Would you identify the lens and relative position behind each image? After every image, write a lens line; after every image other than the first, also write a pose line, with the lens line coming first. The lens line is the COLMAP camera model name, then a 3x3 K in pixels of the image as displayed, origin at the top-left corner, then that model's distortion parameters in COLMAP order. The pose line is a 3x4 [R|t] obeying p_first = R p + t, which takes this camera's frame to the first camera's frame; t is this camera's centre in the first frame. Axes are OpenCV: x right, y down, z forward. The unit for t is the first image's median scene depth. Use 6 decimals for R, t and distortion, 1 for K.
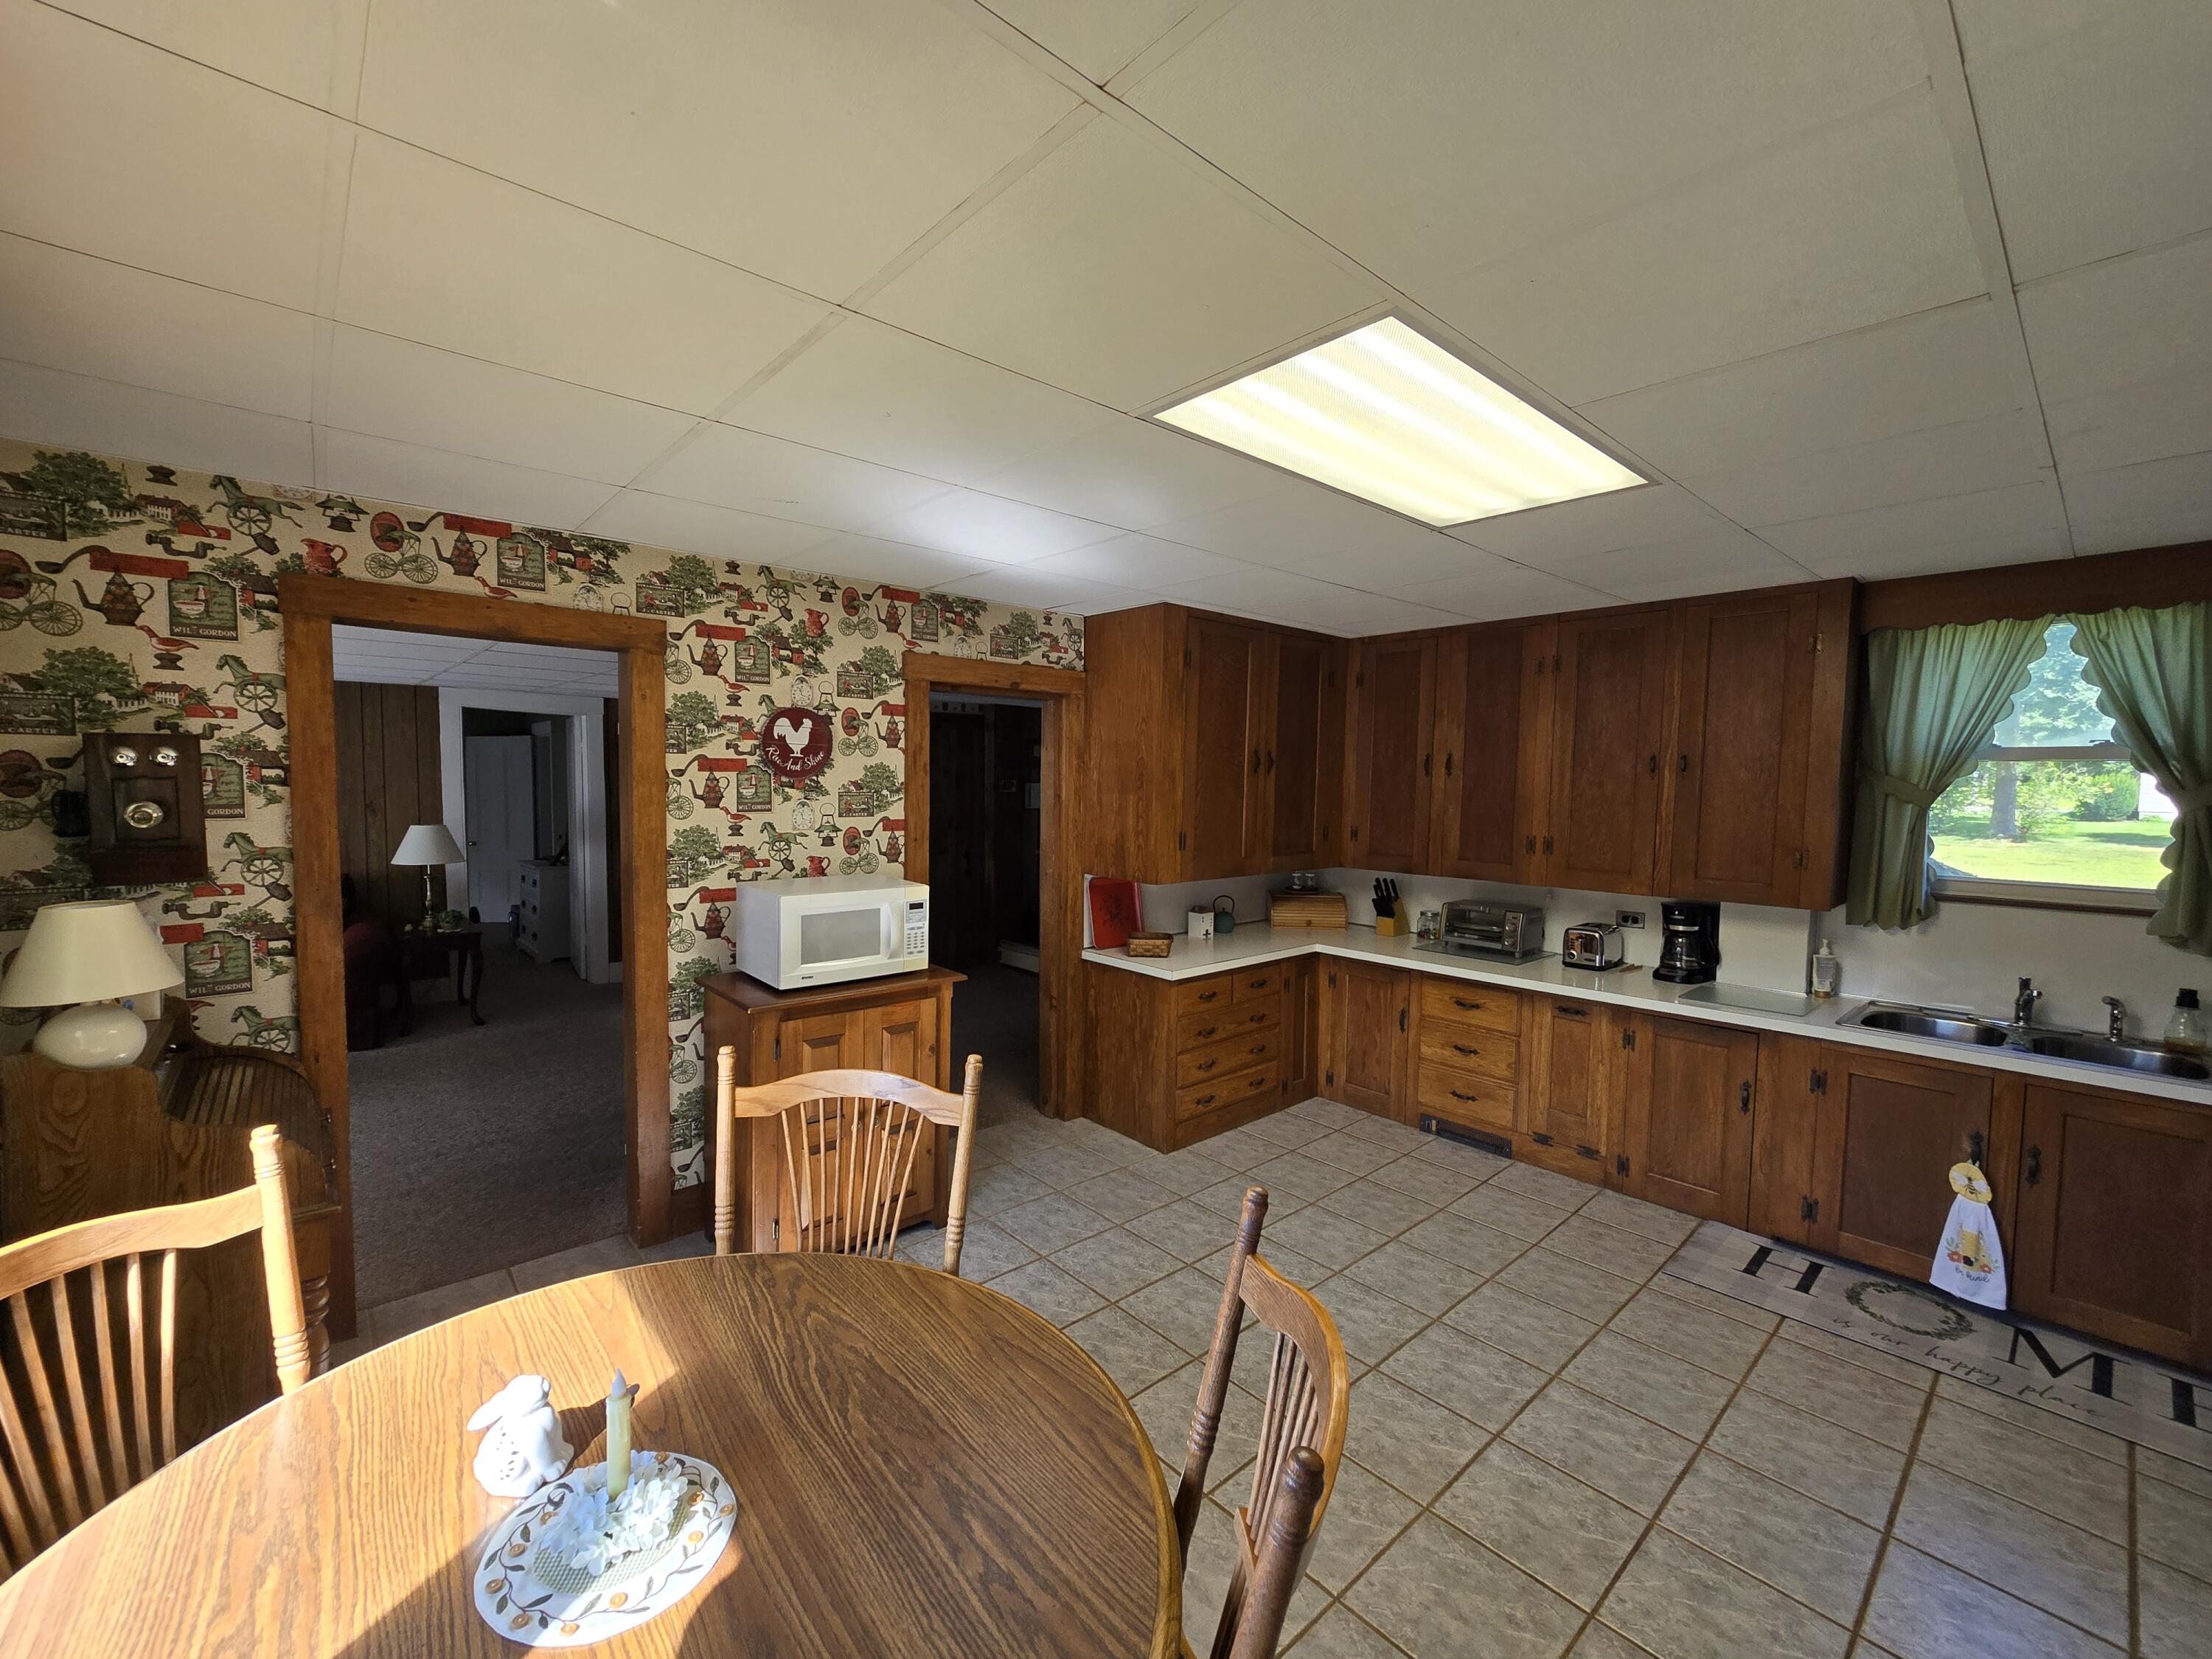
lens RADIAL K [[906.2, 0, 1092.8], [0, 906.2, 828.7], [0, 0, 1]] dist [-0.002509, -0.000607]
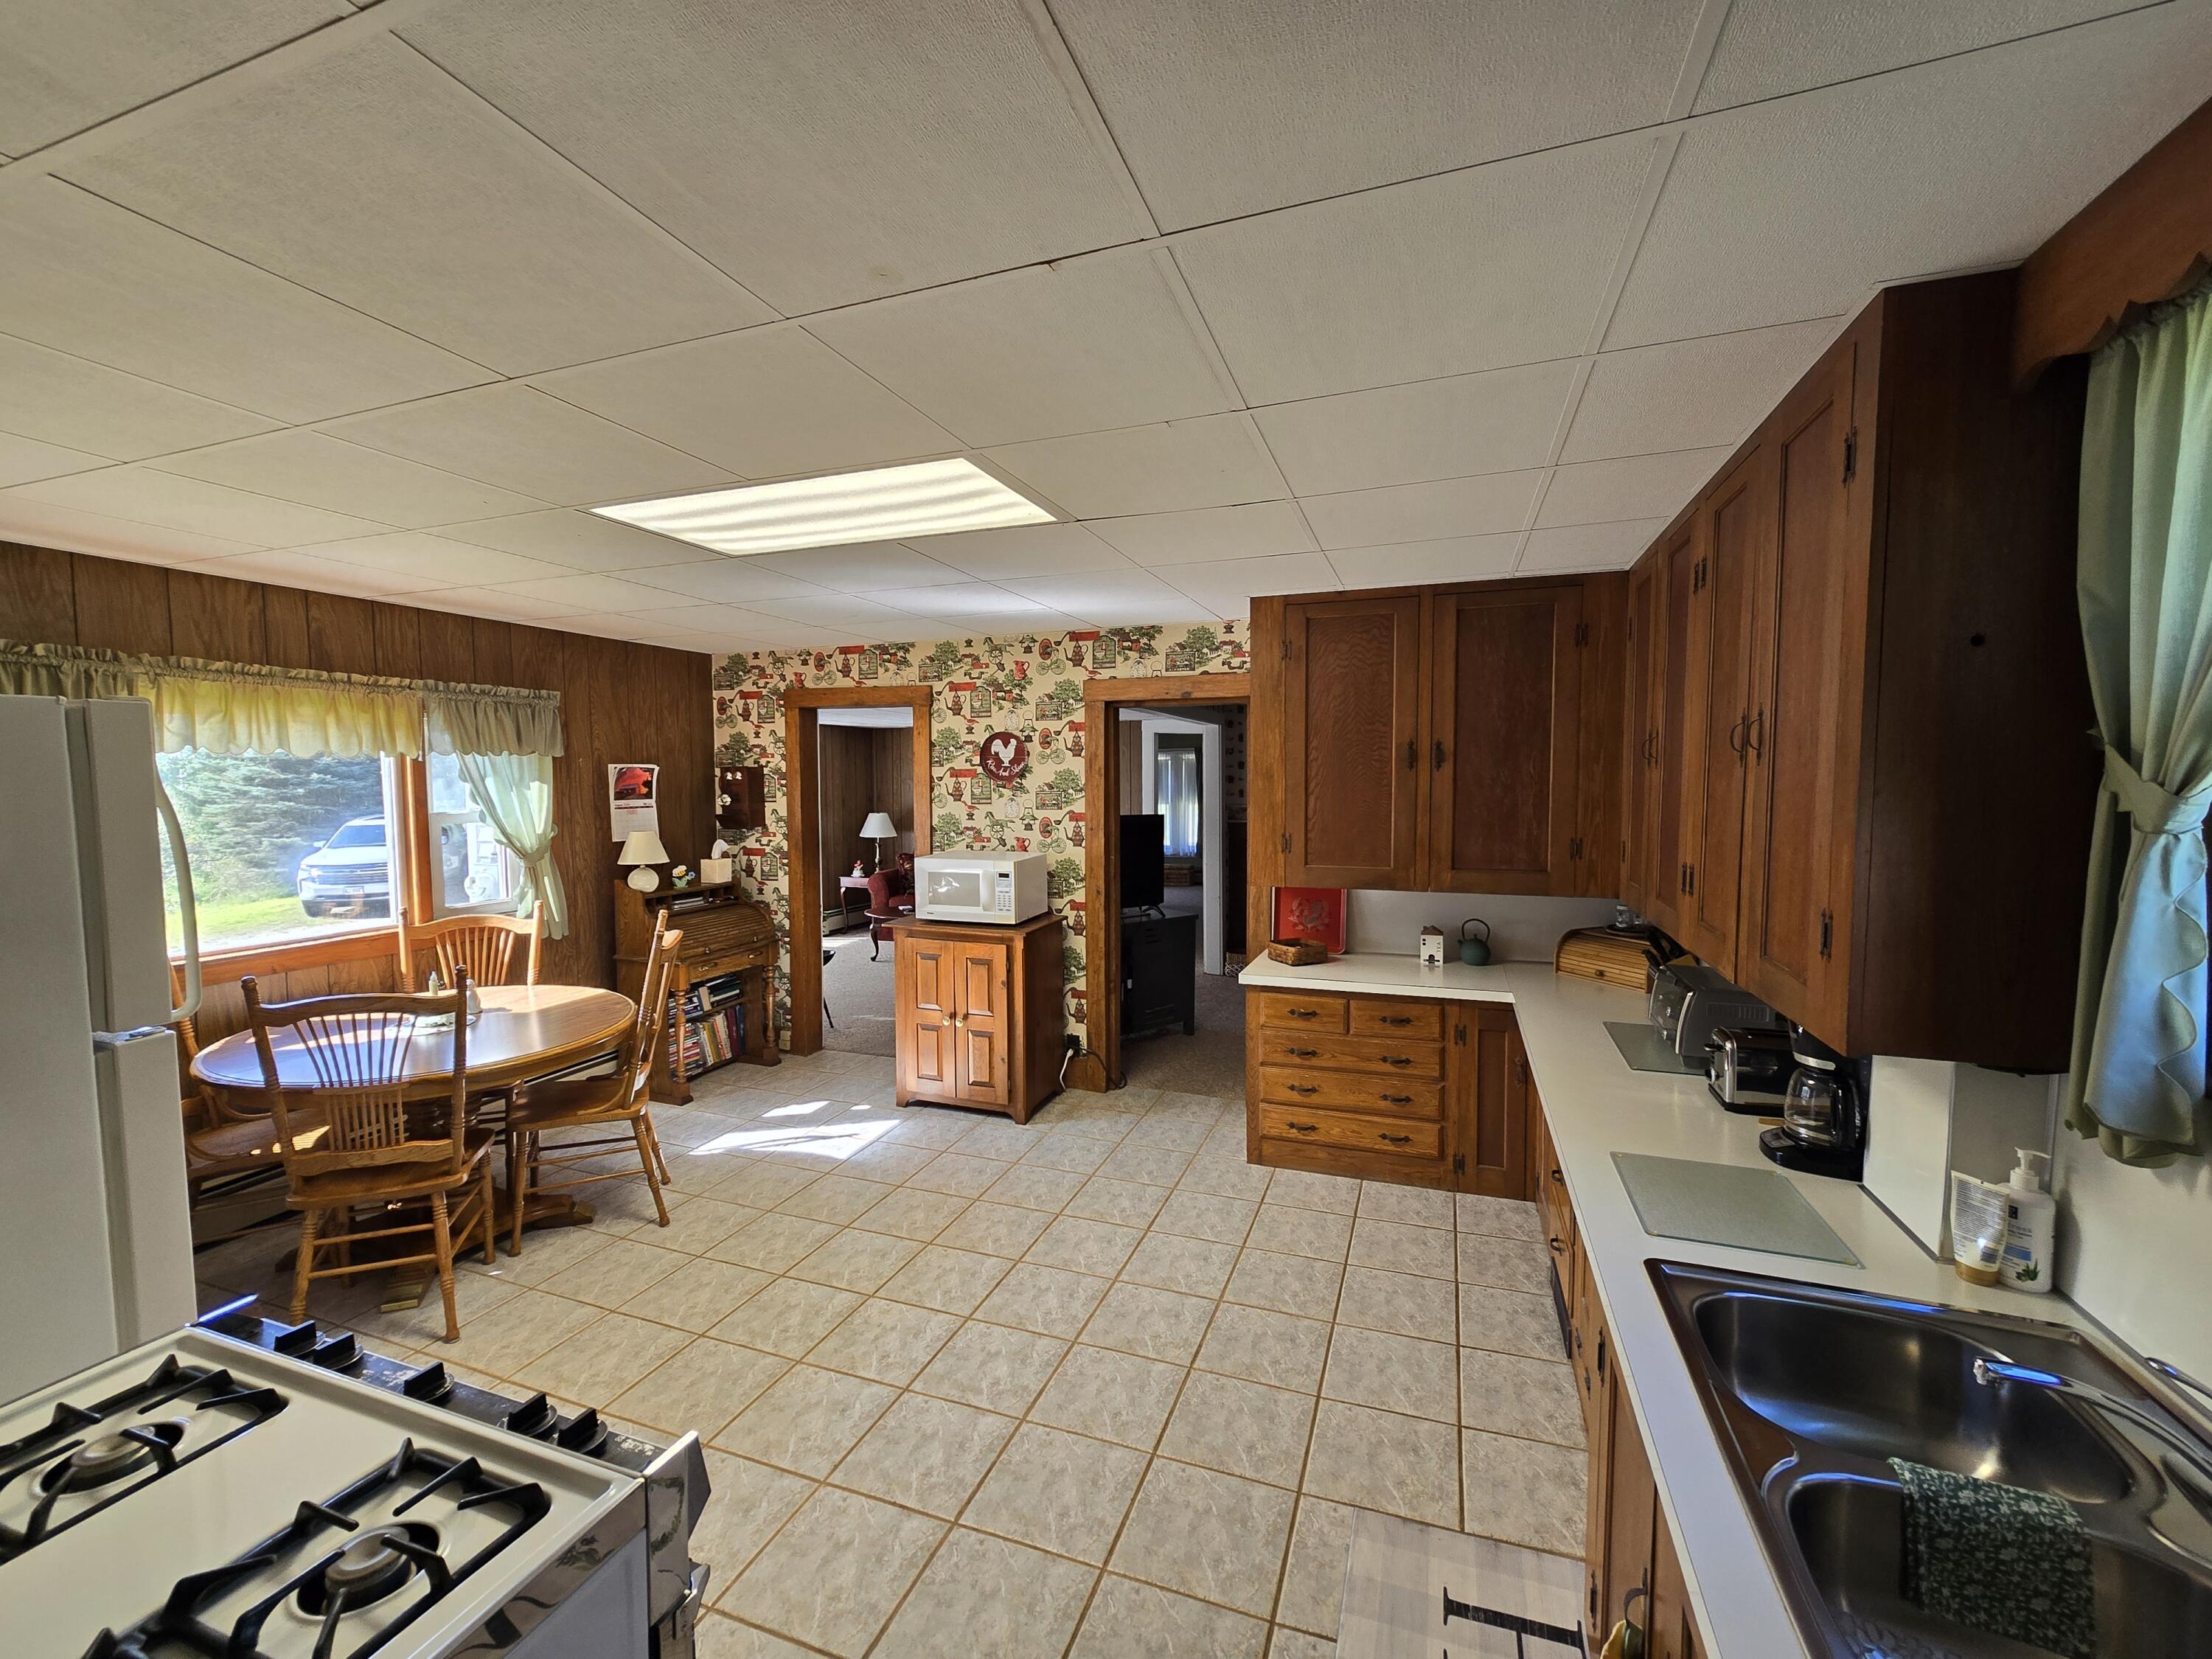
lens RADIAL K [[906.2, 0, 1098.5], [0, 906.2, 821.3], [0, 0, 1]] dist [-0.002509, -0.000607]
pose [[0.477636, 0.028500, -0.878095, 1.002351], [-0.037457, 0.999225, 0.012057, -0.015942], [0.877759, 0.027132, 0.478334, 0.453359]]
